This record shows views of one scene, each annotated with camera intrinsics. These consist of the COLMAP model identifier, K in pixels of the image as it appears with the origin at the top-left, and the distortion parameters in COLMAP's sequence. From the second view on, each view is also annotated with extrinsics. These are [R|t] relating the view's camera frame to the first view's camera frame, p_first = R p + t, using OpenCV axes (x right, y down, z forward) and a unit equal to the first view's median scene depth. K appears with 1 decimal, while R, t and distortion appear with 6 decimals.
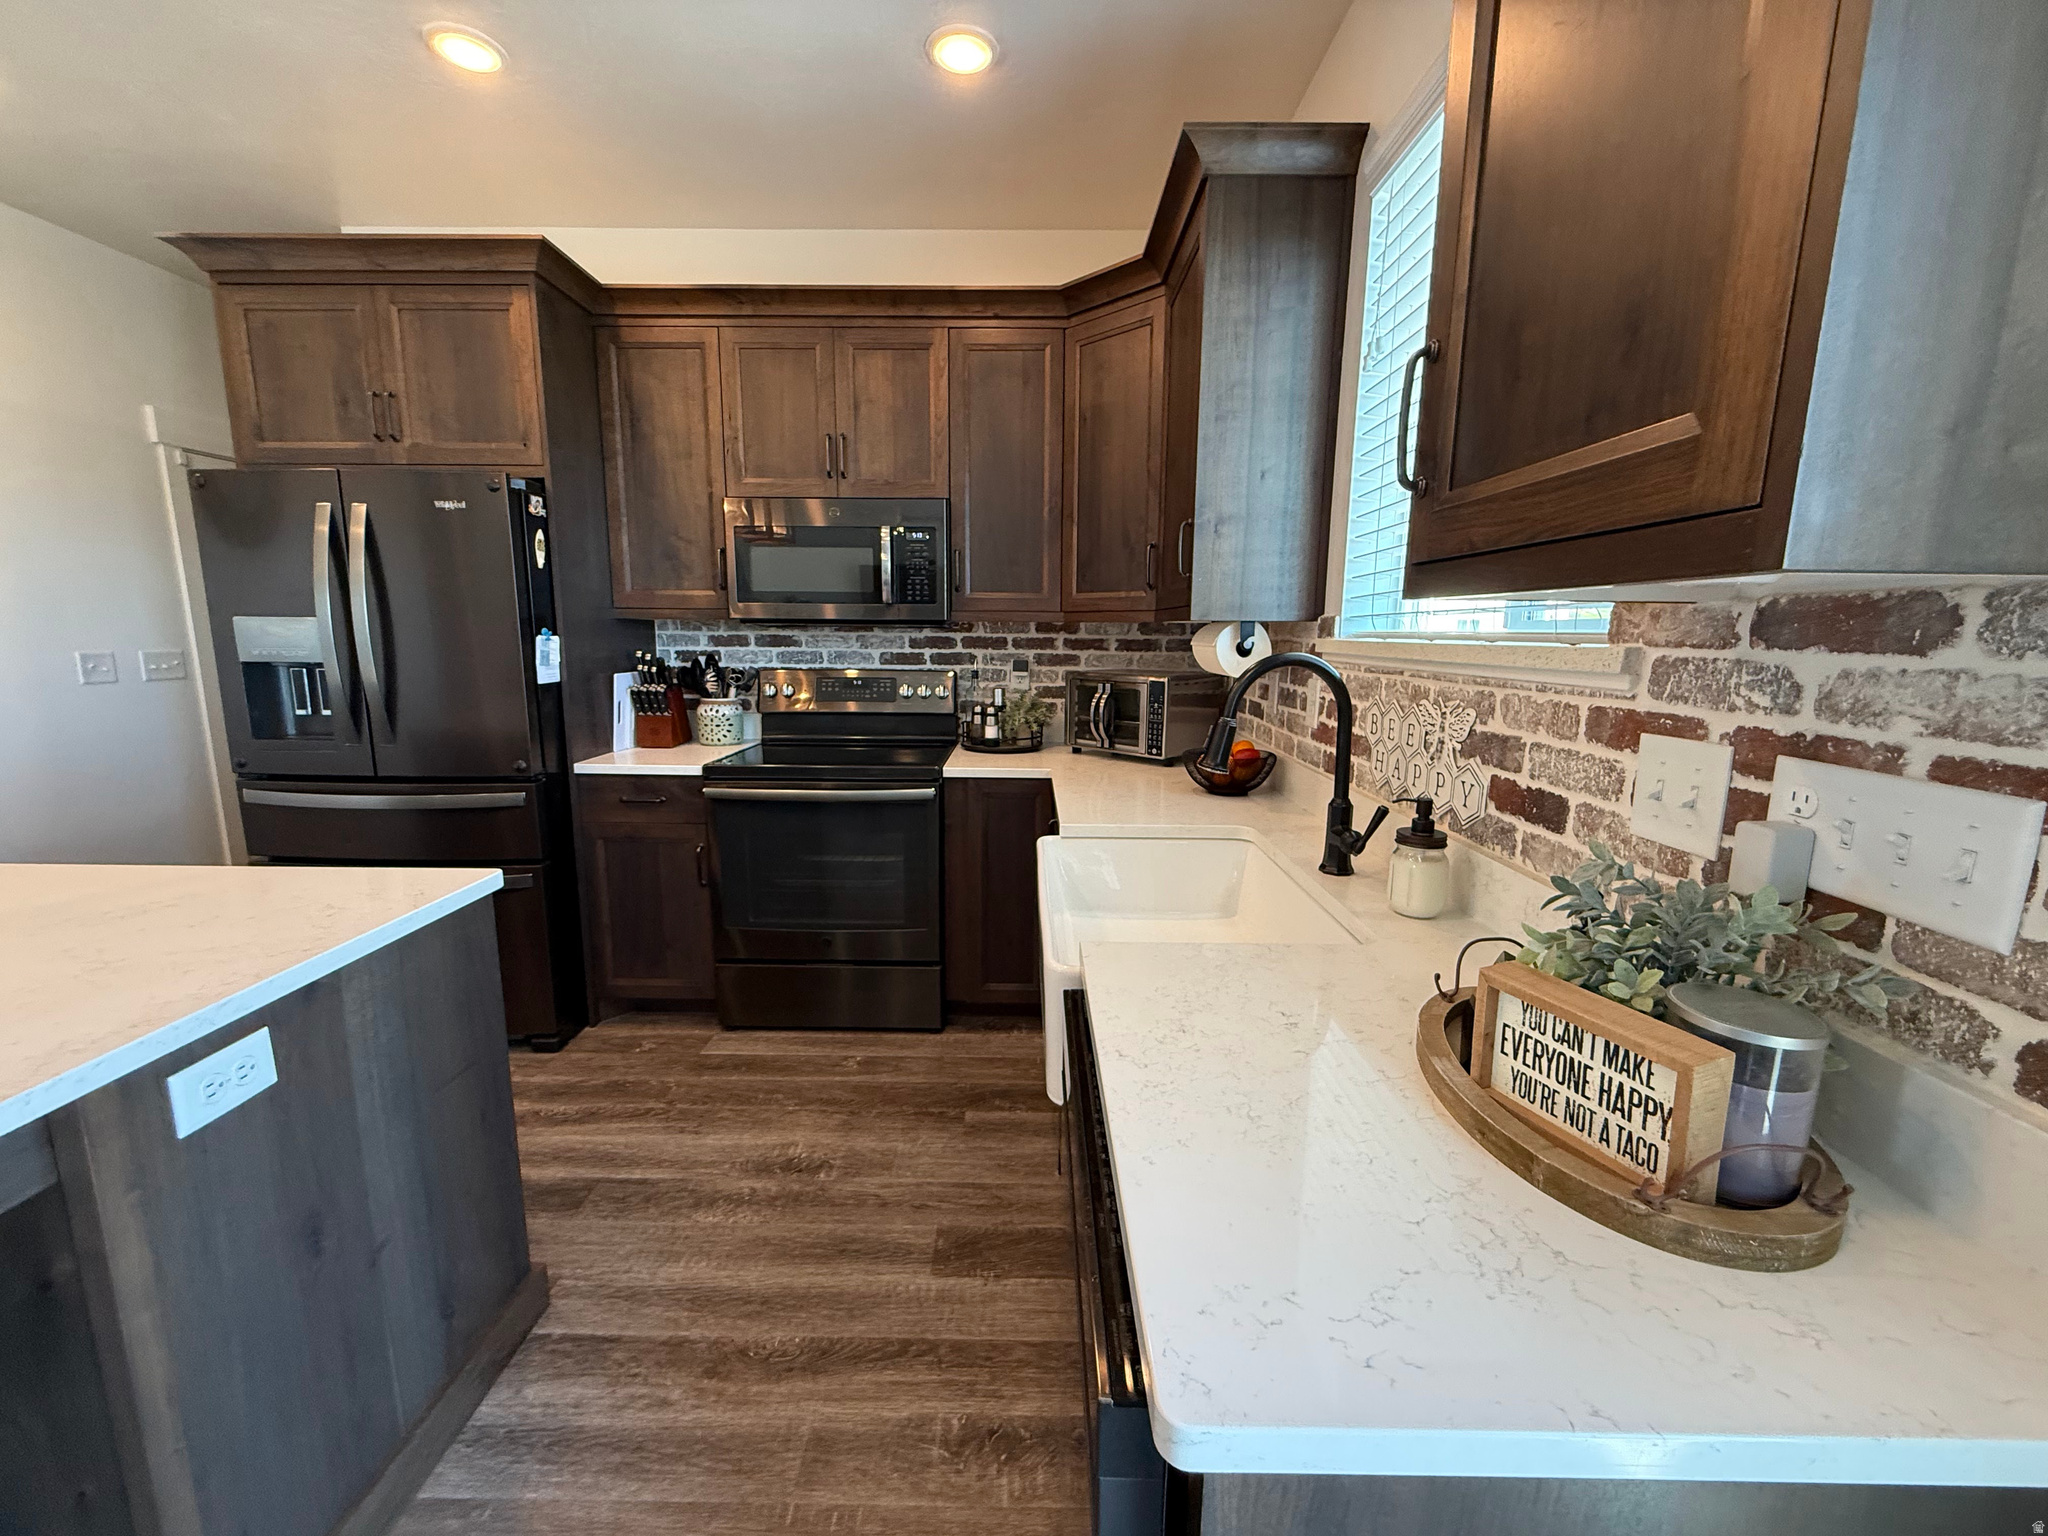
lens RADIAL K [[818.3, 0, 1021.9], [0, 818.3, 768.3], [0, 0, 1]] dist [-0.000387, -0.000032]
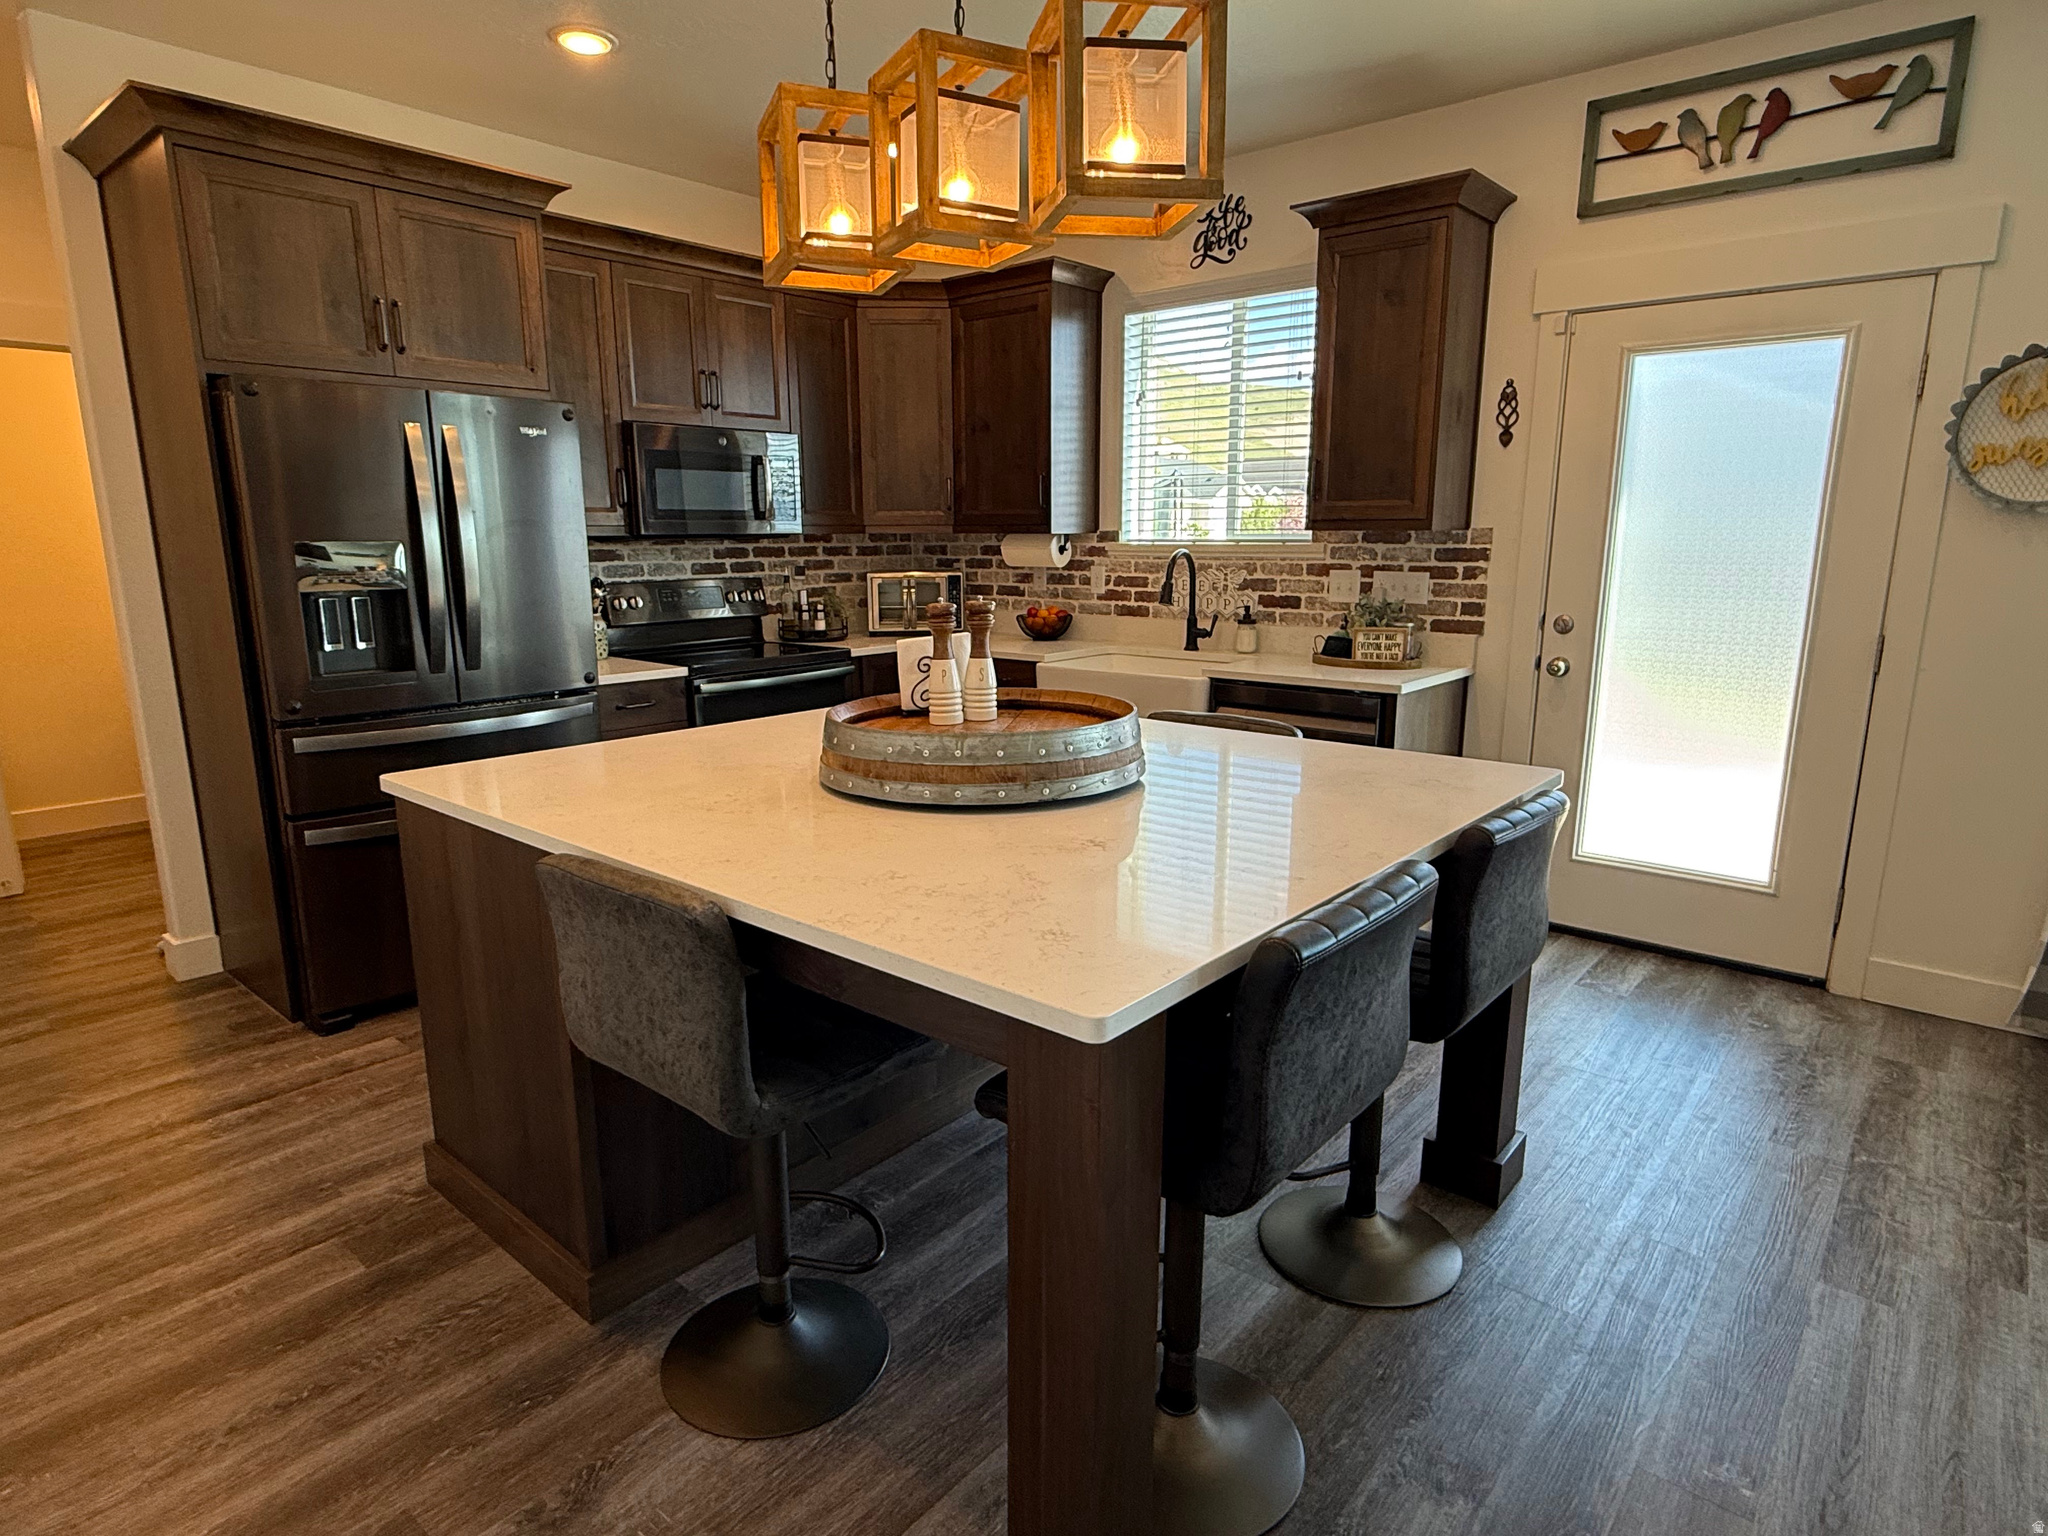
lens RADIAL K [[1132.8, 0, 1019.2], [0, 1132.8, 769.4], [0, 0, 1]] dist [-0.001700, 0.000284]
pose [[0.645765, -0.168176, 0.744785, -1.423408], [0.136455, 0.985157, 0.104140, 0.040231], [-0.751244, 0.034379, 0.659129, -0.410242]]
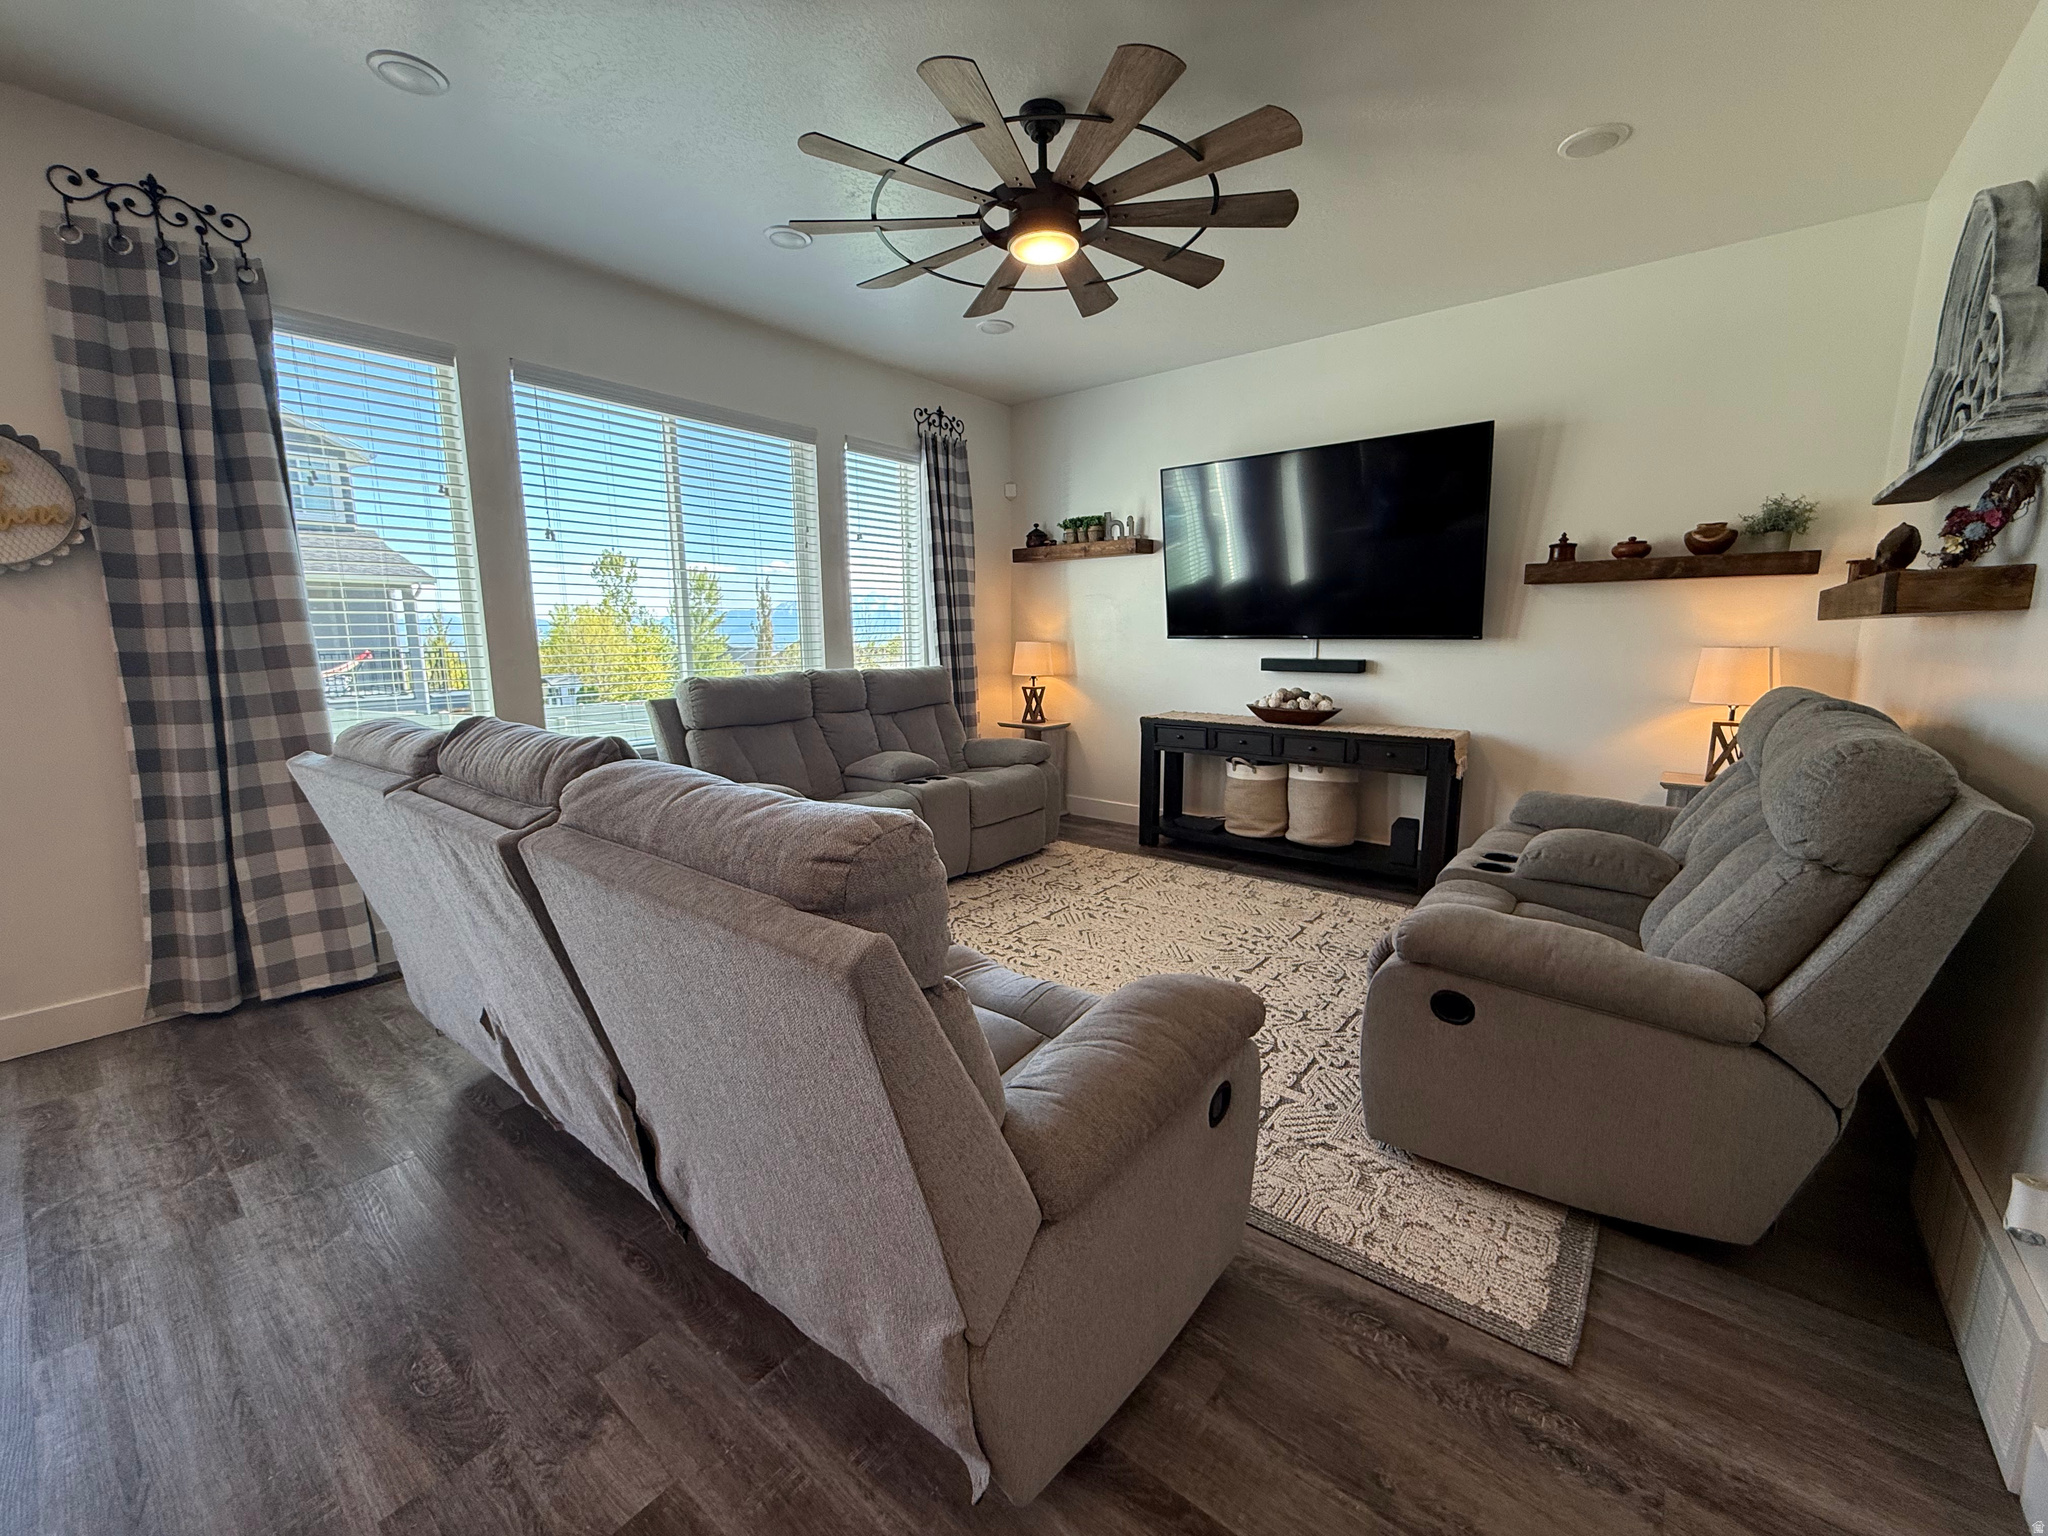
lens RADIAL K [[818.3, 0, 1019.7], [0, 818.3, 765.8], [0, 0, 1]] dist [-0.000387, -0.000032]
pose [[-0.782308, -0.106231, 0.613767, -1.302827], [0.101662, 0.950363, 0.294068, 0.100712], [-0.614540, 0.292449, -0.732676, -0.414029]]
